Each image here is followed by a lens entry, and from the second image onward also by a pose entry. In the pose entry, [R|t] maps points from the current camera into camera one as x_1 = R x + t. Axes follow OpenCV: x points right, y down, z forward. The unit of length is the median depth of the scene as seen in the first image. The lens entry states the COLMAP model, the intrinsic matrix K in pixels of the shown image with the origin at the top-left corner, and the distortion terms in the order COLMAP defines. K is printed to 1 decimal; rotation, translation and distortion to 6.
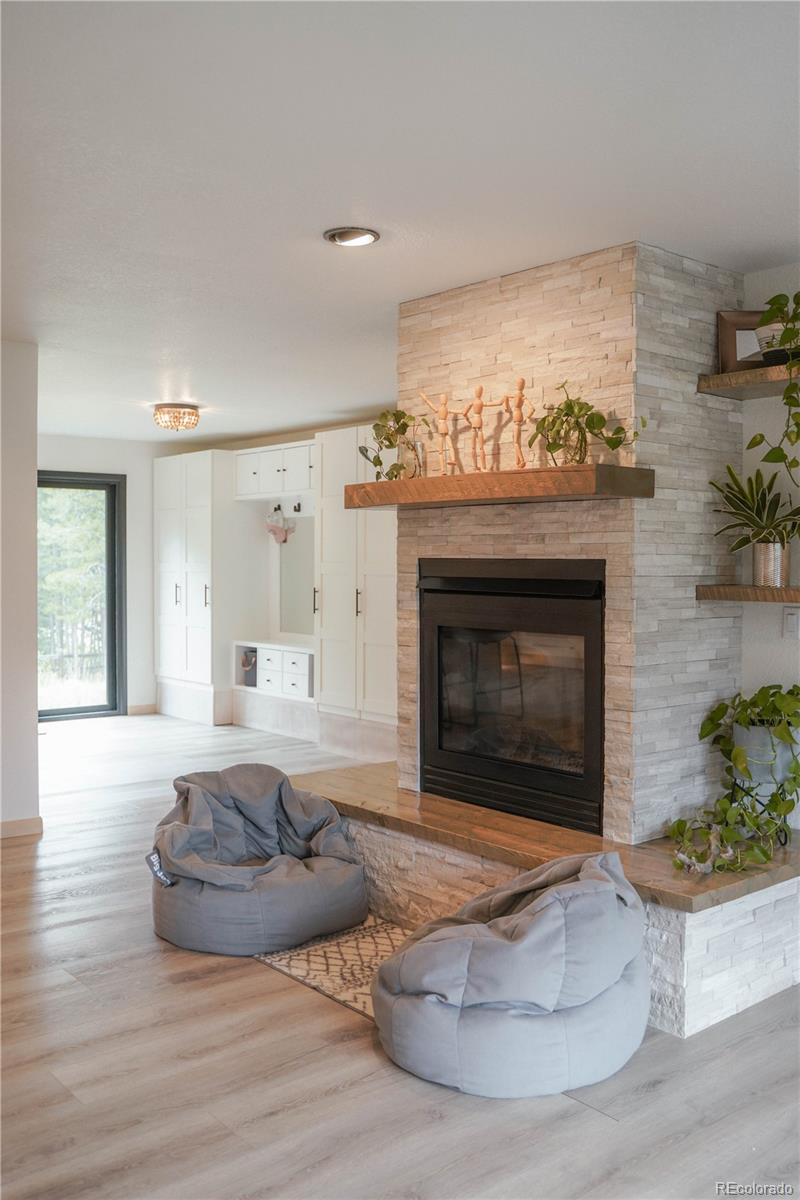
lens RADIAL K [[1100.1, 0, 400.0], [0, 1100.1, 600.0], [0, 0, 1]] dist [-0.058089, 0.001038]
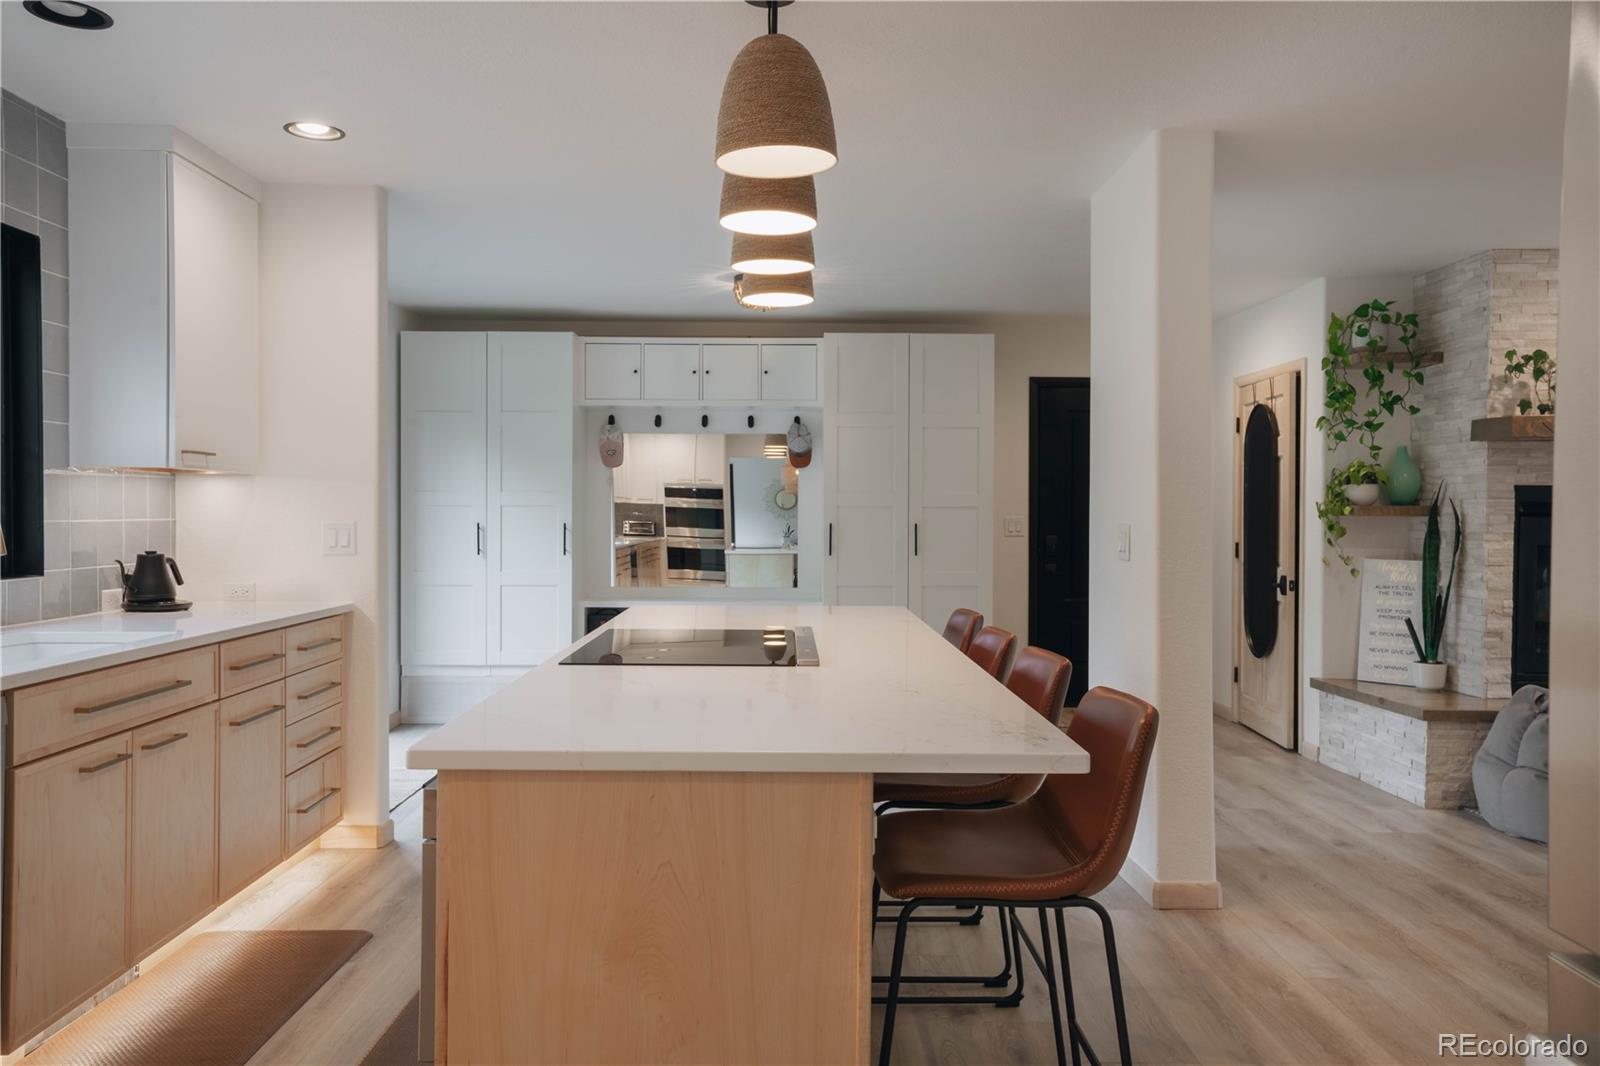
lens RADIAL K [[1262.8, 0, 799.0], [0, 1262.8, 525.0], [0, 0, 1]] dist [0.005305, 0.098534]
pose [[0.626950, -0.008665, 0.779011, -0.780222], [0.024440, 0.999665, -0.008549, -0.002599], [-0.778676, 0.024399, 0.626952, 0.412576]]
